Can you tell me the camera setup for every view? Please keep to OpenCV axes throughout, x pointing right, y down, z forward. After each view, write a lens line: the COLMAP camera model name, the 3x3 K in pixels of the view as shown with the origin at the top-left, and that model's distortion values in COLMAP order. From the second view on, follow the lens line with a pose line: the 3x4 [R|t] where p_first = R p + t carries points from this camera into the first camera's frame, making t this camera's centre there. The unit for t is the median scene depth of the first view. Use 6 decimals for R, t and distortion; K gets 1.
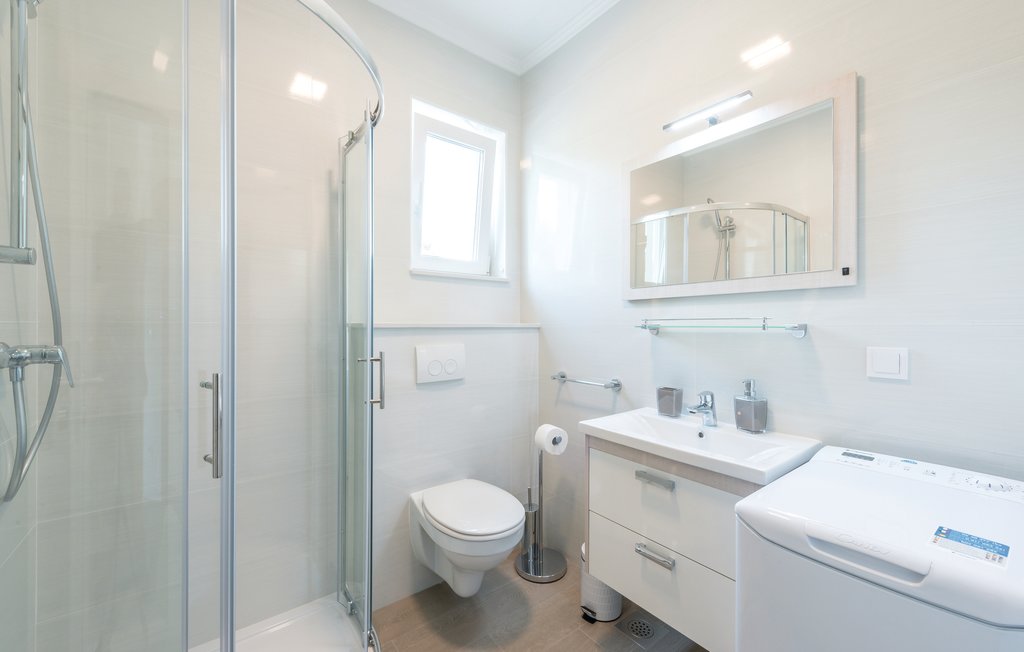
lens RADIAL K [[398.2, 0, 512.0], [0, 398.2, 326.0], [0, 0, 1]] dist [0.002699, -0.000417]
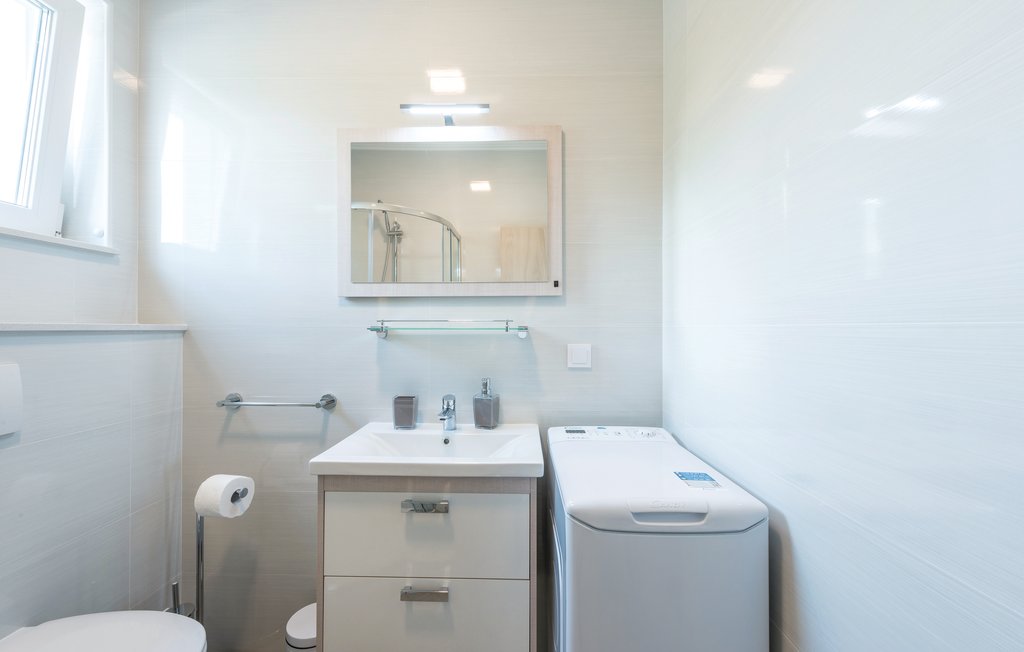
lens RADIAL K [[398.2, 0, 512.0], [0, 398.2, 326.0], [0, 0, 1]] dist [0.002699, -0.000417]
pose [[0.625372, 0.002695, 0.780322, -0.158605], [0.000409, 0.999993, -0.003782, -0.001012], [-0.780326, 0.002684, 0.625367, 0.246569]]
